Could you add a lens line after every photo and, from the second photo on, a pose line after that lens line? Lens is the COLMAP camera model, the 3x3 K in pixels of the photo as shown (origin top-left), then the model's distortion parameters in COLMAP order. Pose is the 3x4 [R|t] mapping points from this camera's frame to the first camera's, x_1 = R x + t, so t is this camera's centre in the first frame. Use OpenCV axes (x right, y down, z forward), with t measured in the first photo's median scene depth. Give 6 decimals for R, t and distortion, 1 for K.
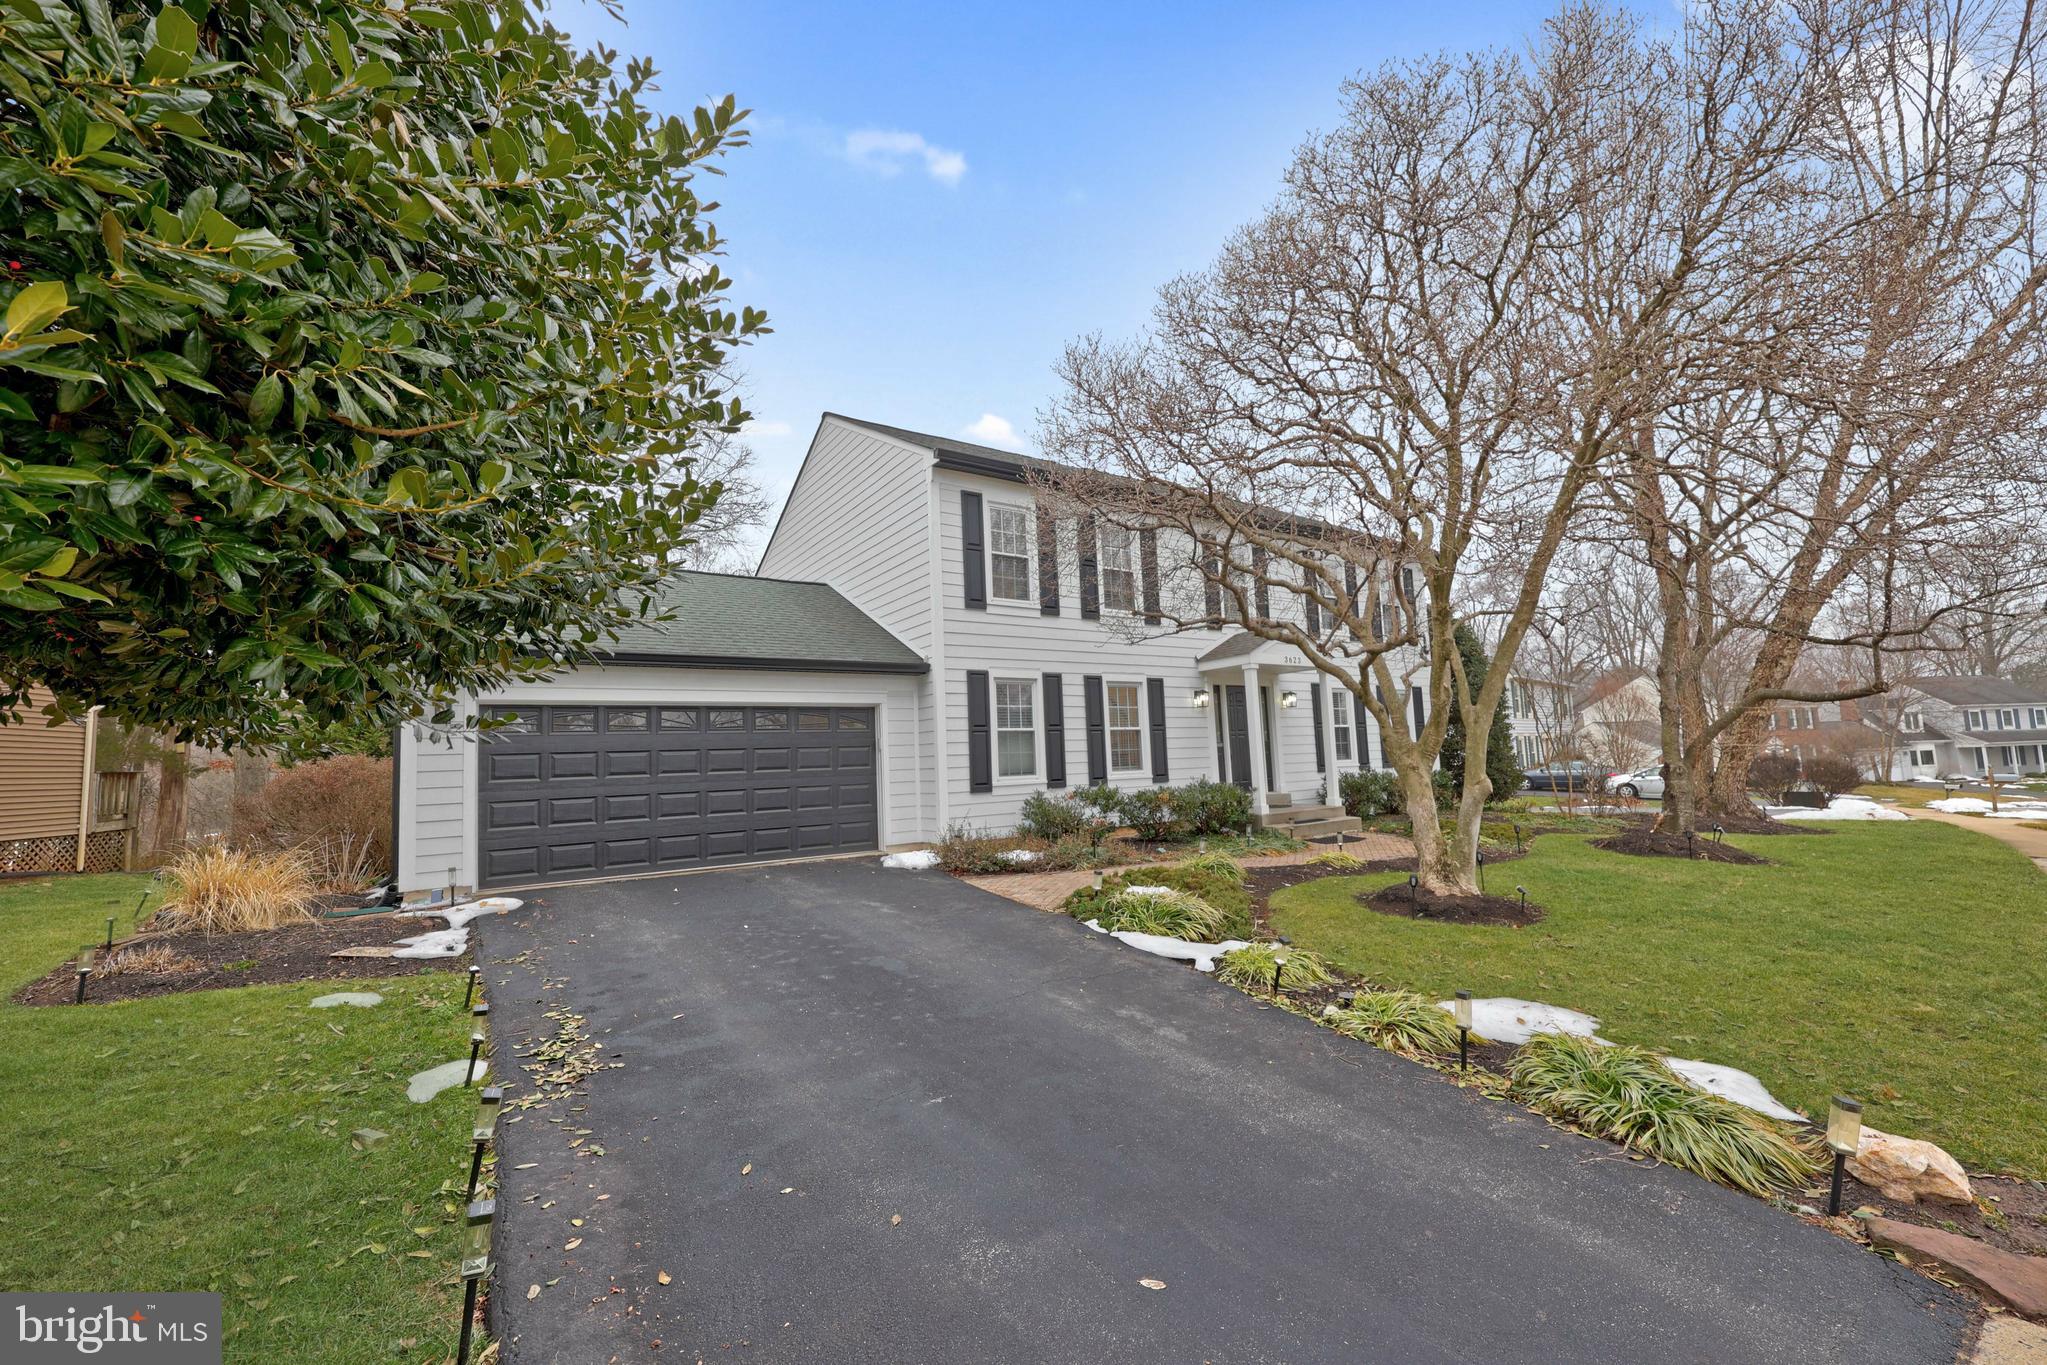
lens RADIAL K [[805.8, 0, 1025.0], [0, 805.8, 688.7], [0, 0, 1]] dist [0.001028, 0.000054]
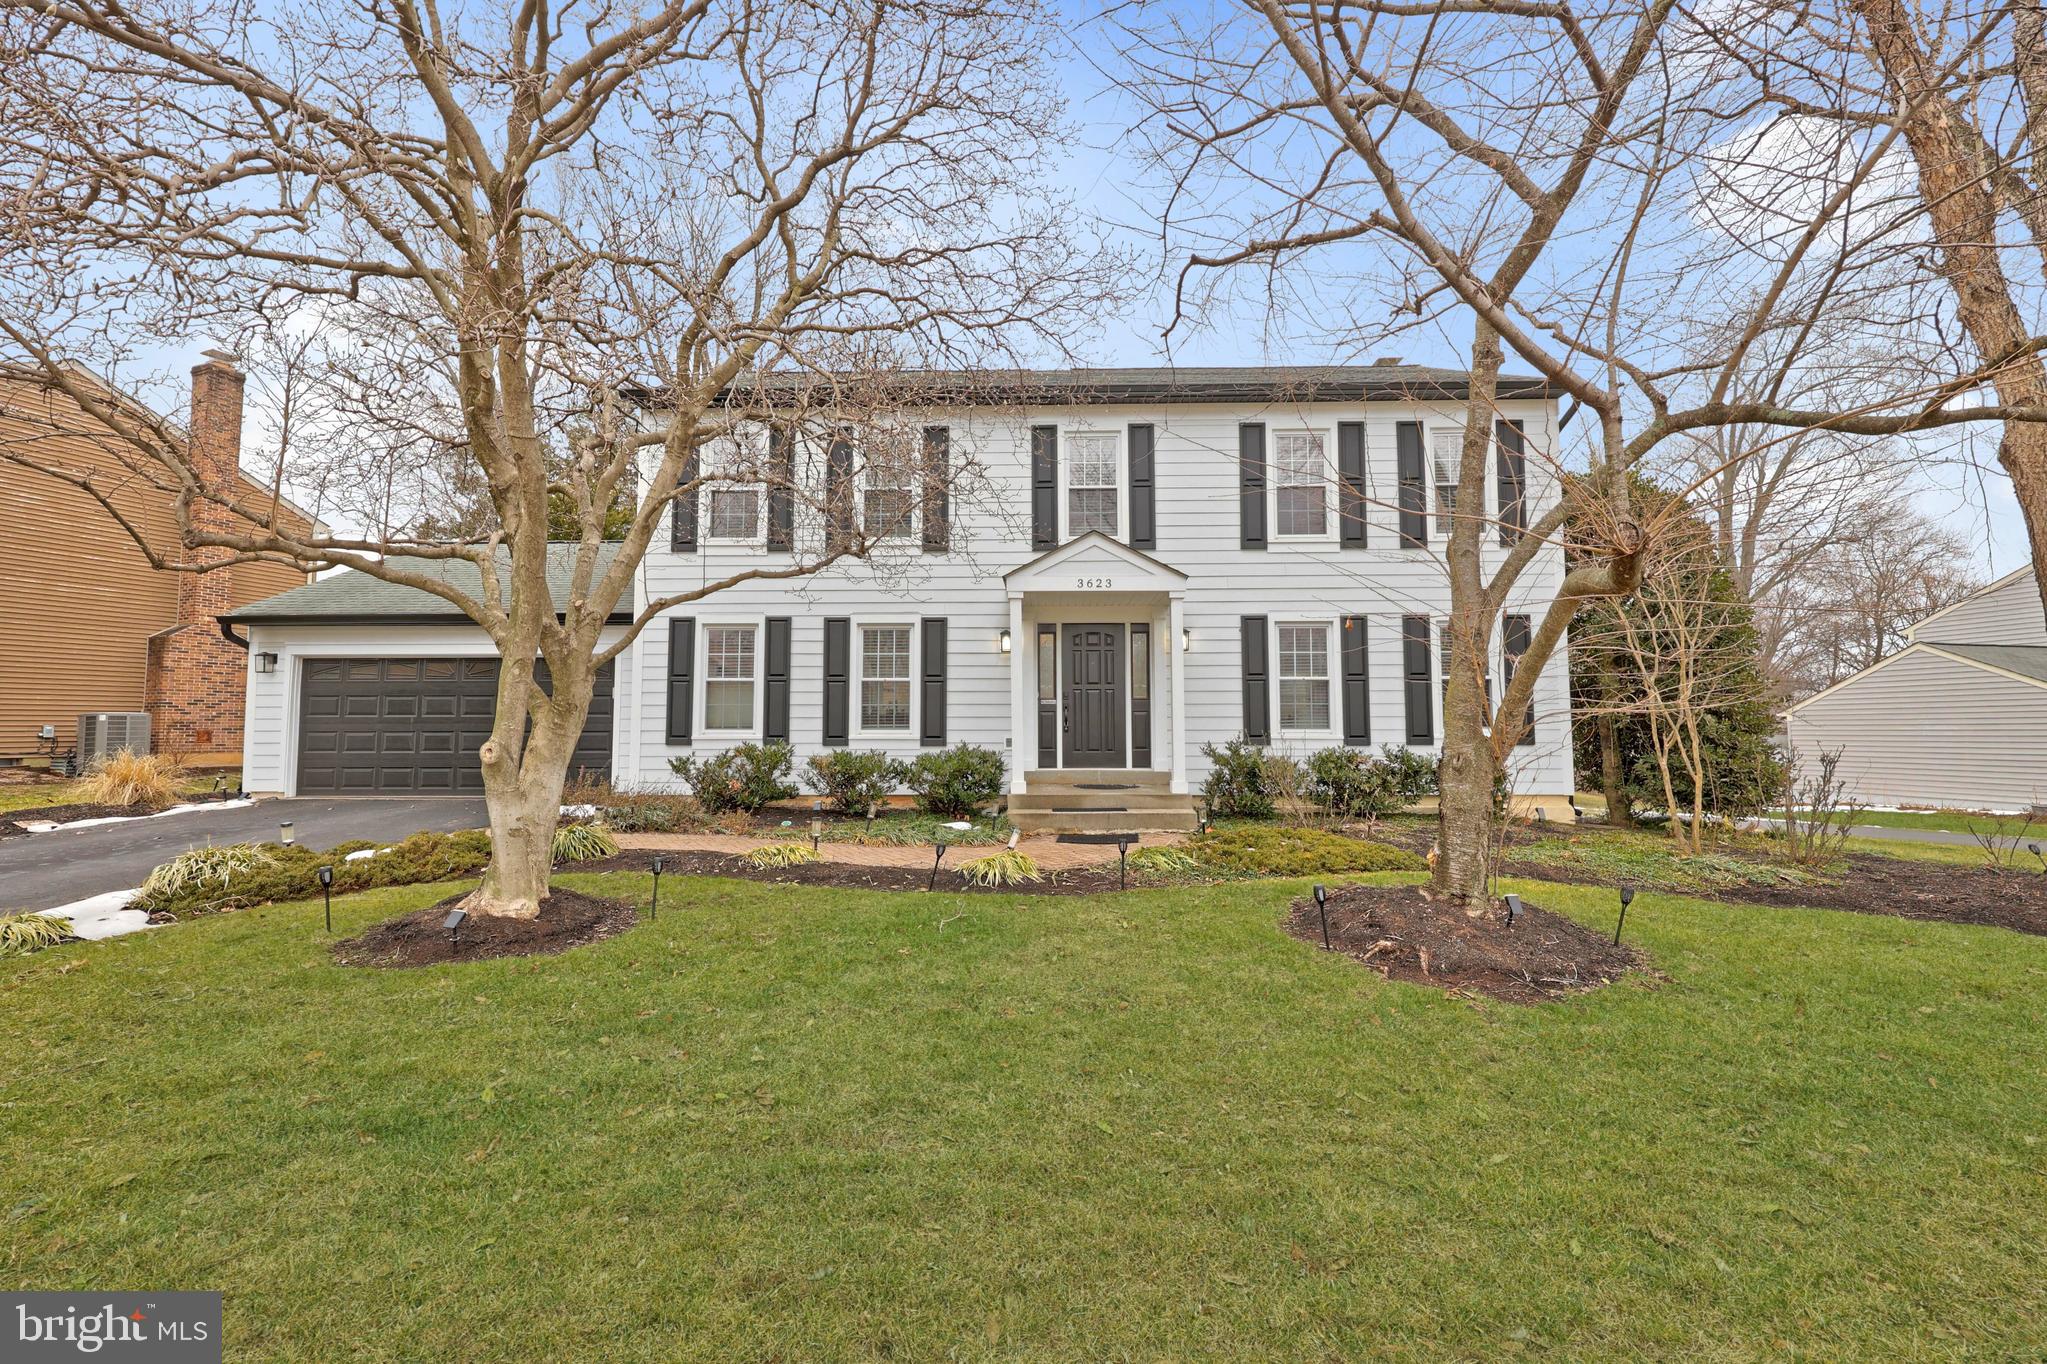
lens RADIAL K [[747.9, 0, 1020.8], [0, 747.9, 671.3], [0, 0, 1]] dist [-0.001510, -0.000045]
pose [[0.831749, 0.001385, -0.555150, 0.292341], [0.022739, 0.999073, 0.036560, 0.006921], [0.554686, -0.043032, 0.830947, 0.187464]]
